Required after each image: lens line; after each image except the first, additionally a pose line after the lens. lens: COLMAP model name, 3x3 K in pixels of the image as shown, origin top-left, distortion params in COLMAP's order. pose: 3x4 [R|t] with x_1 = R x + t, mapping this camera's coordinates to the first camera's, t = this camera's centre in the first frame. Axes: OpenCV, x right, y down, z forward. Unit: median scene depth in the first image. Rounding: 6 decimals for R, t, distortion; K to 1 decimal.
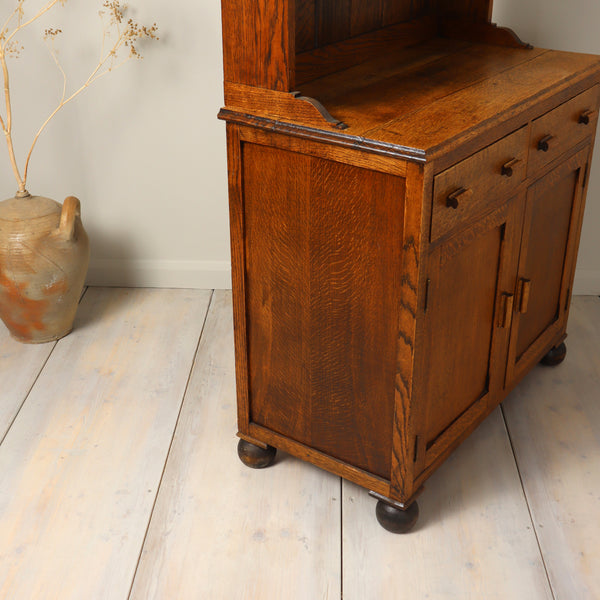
lens RADIAL K [[931.0, 0, 292.4], [0, 931.0, 282.7], [0, 0, 1]] dist [-0.027137, 0.036909]
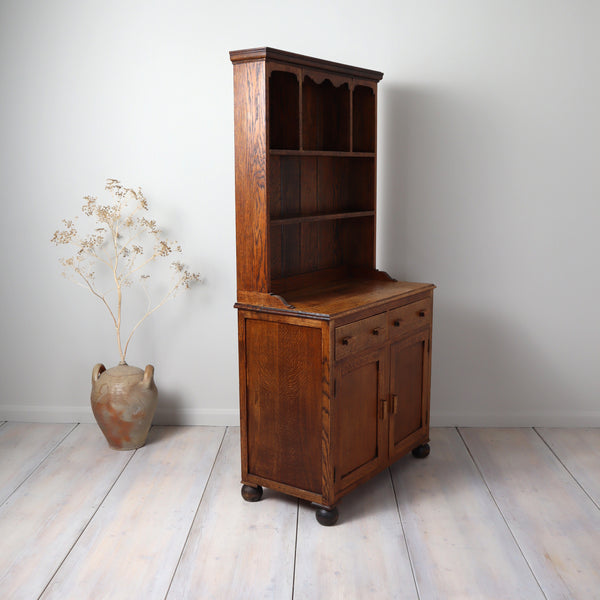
lens RADIAL K [[863.2, 0, 296.5], [0, 863.2, 288.4], [0, 0, 1]] dist [-0.030737, -0.056827]
pose [[0.999961, -0.006034, 0.006404, 0.042649], [0.007711, 0.951523, -0.307482, 0.338901], [-0.004238, 0.307519, 0.951532, -0.759847]]
